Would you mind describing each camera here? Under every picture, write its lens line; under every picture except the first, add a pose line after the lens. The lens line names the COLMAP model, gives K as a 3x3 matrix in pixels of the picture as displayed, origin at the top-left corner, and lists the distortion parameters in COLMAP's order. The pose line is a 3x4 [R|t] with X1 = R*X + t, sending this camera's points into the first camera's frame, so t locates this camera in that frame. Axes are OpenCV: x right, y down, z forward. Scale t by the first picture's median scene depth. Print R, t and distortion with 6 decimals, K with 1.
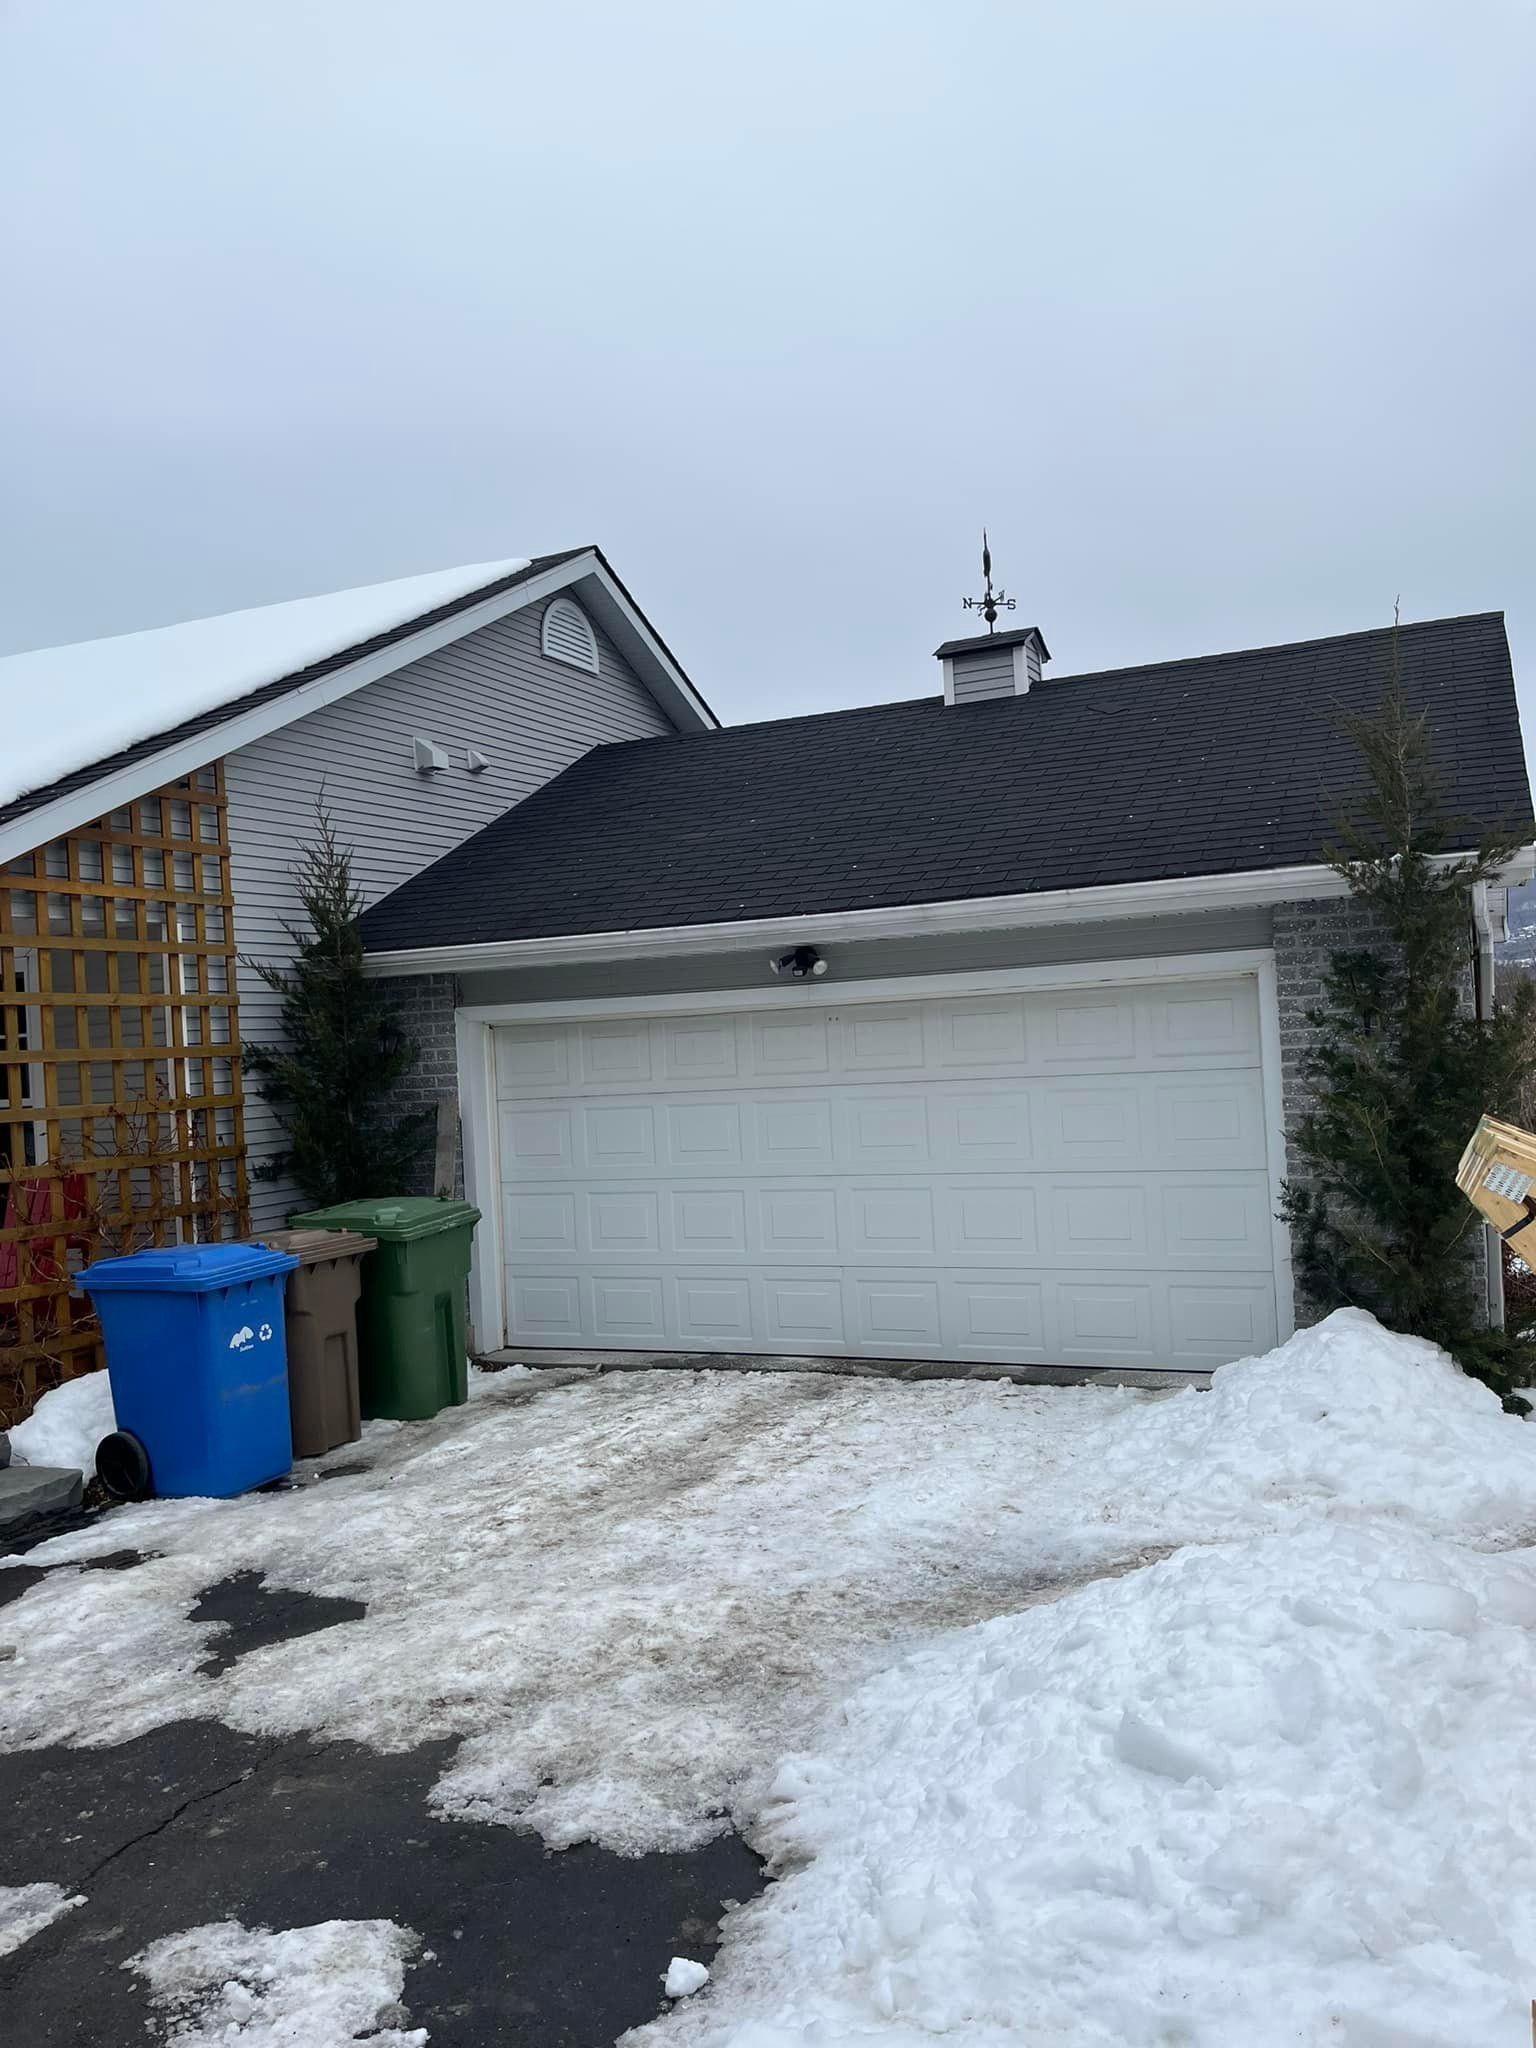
lens RADIAL K [[1563.6, 0, 776.8], [0, 1563.6, 1032.7], [0, 0, 1]] dist [0.061230, -0.095178]
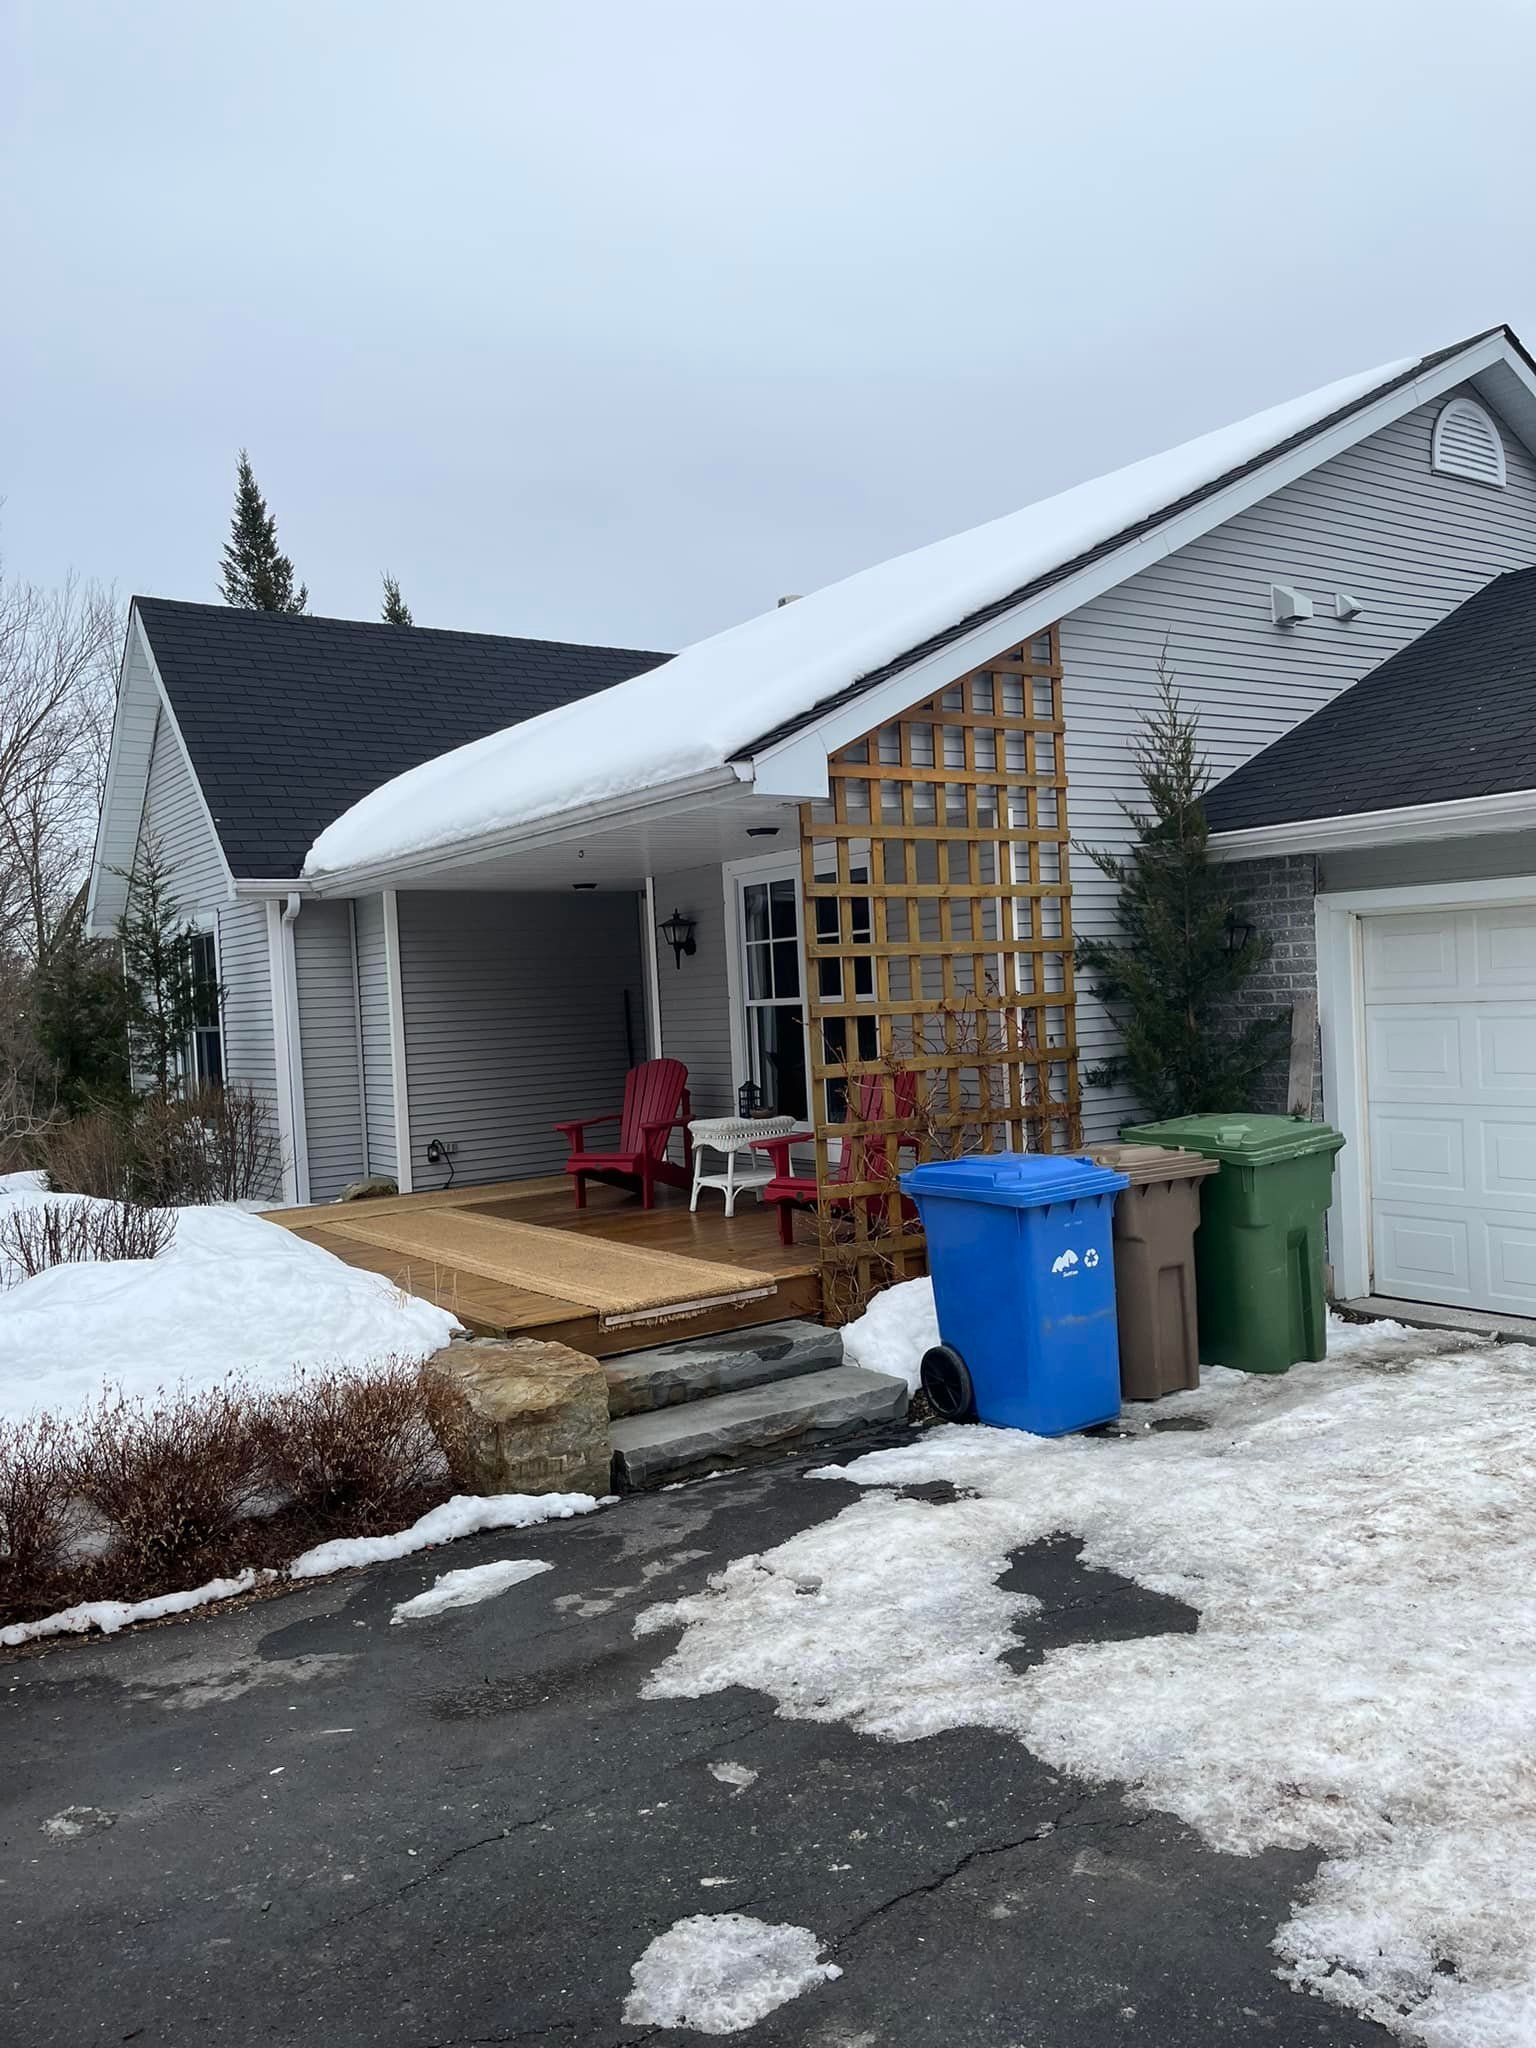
lens RADIAL K [[1563.6, 0, 776.8], [0, 1563.6, 1032.7], [0, 0, 1]] dist [0.061230, -0.095178]
pose [[0.863350, 0.025666, -0.503953, -0.032067], [0.004849, 0.998238, 0.059146, 0.009022], [0.504583, -0.053507, 0.861704, 0.141990]]
